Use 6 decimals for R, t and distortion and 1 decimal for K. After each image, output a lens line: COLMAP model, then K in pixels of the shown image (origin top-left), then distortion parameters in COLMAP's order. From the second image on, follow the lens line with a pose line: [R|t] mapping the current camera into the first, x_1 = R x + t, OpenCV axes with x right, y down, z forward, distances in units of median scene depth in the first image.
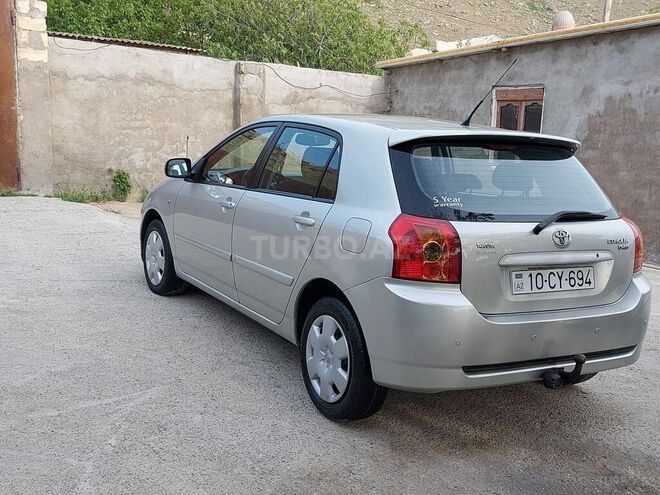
lens RADIAL K [[778.0, 0, 330.0], [0, 778.0, 247.5], [0, 0, 1]] dist [0.162297, -0.350177]
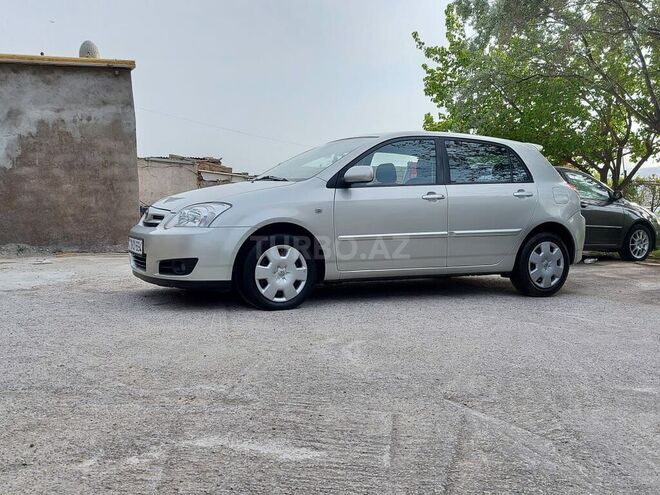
lens RADIAL K [[662.6, 0, 330.0], [0, 662.6, 247.5], [0, 0, 1]] dist [0.126831, -0.211247]
pose [[0.050113, -0.131429, 0.990058, -1.050012], [0.147984, 0.981339, 0.122781, -0.112258], [-0.987719, 0.140359, 0.068627, 0.907790]]
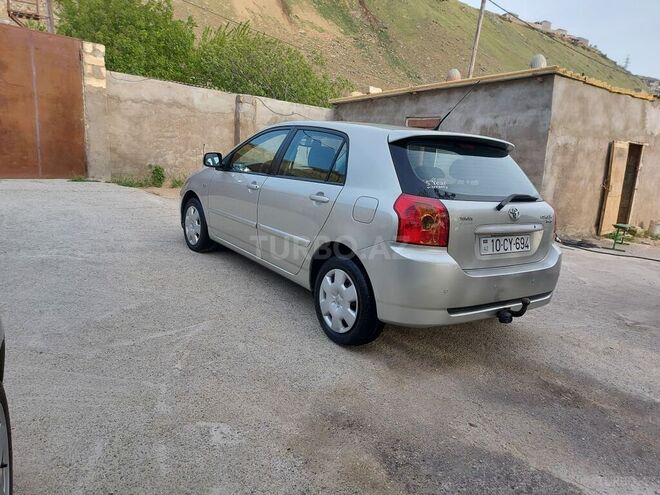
lens RADIAL K [[479.0, 0, 330.0], [0, 479.0, 247.5], [0, 0, 1]] dist [0.086288, -0.109048]
pose [[0.995122, 0.008392, 0.098294, -0.064709], [-0.013619, 0.998522, 0.052622, 0.004090], [-0.097707, -0.053704, 0.993765, 0.118488]]
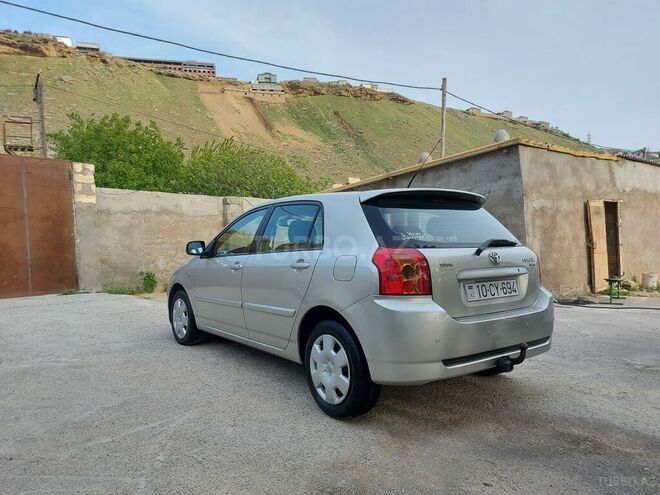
lens RADIAL K [[475.5, 0, 330.0], [0, 475.5, 247.5], [0, 0, 1]] dist [0.093966, -0.117076]
pose [[0.990601, -0.079806, 0.111088, -0.047753], [0.095547, 0.984886, -0.144466, 0.038571], [-0.097880, 0.153723, 0.983254, 0.128985]]
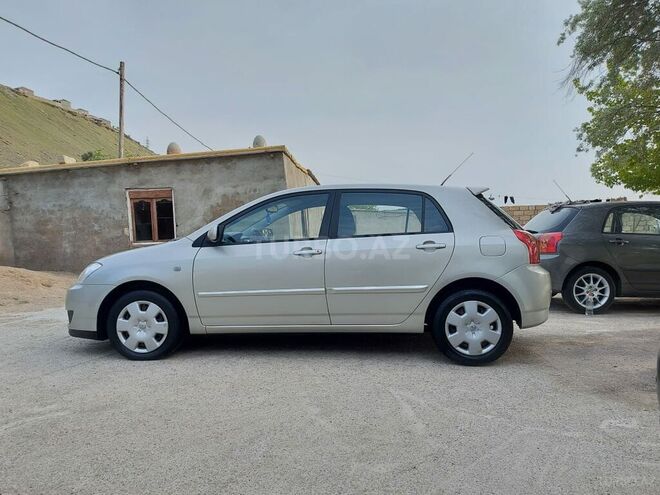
lens RADIAL K [[475.5, 0, 330.0], [0, 475.5, 247.5], [0, 0, 1]] dist [0.093966, -0.117076]
pose [[0.562028, -0.090438, 0.822159, -0.621685], [0.181007, 0.983359, -0.015566, -0.037002], [-0.807069, 0.157565, 0.569045, 0.424753]]
